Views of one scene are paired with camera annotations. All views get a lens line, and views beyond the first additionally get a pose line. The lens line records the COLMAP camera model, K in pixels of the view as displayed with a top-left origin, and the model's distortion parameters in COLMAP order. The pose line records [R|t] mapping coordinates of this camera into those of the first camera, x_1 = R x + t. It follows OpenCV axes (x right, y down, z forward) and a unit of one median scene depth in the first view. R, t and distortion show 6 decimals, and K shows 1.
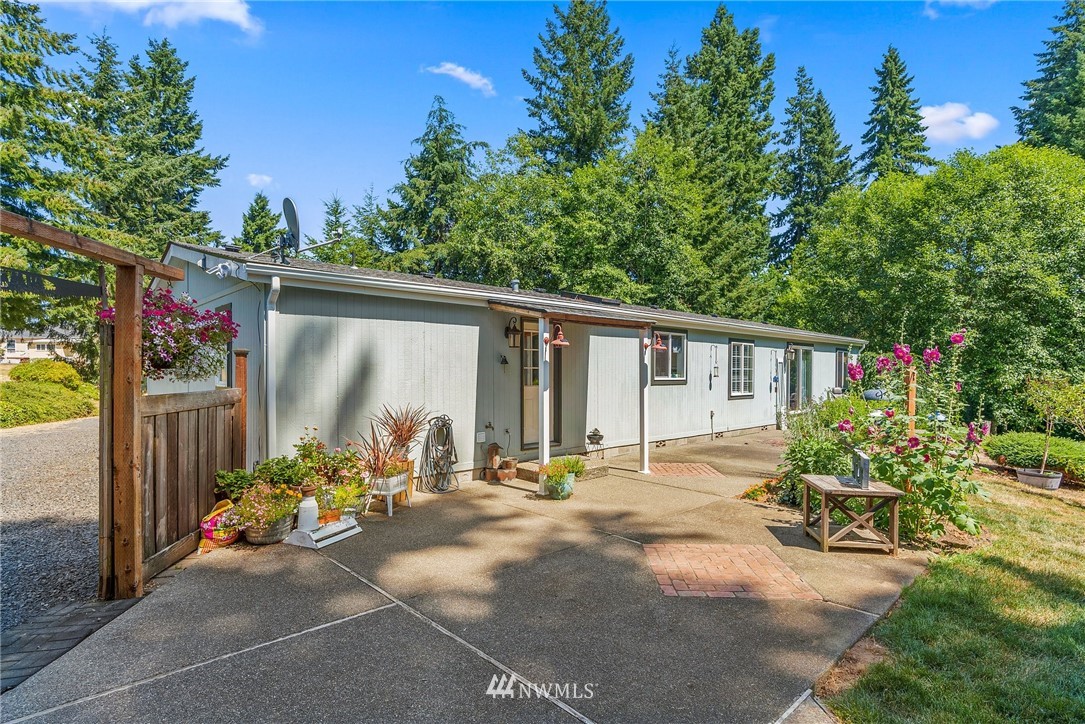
lens RADIAL K [[547.0, 0, 541.0], [0, 547.0, 371.9], [0, 0, 1]] dist [-0.001712, 0.001094]
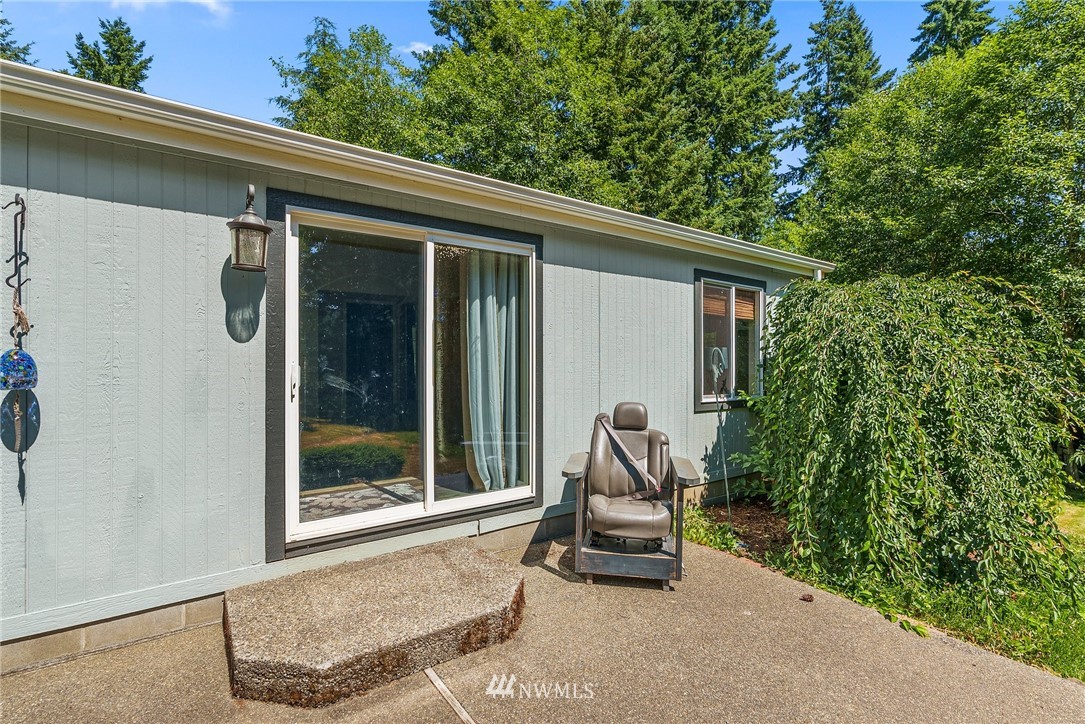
lens RADIAL K [[486.4, 0, 541.8], [0, 486.4, 356.3], [0, 0, 1]] dist [-0.002909, -0.001926]
pose [[0.989168, -0.003599, -0.146743, 0.177488], [0.001836, 0.999924, -0.012152, 0.003419], [0.146776, 0.011751, 0.989100, 0.258002]]
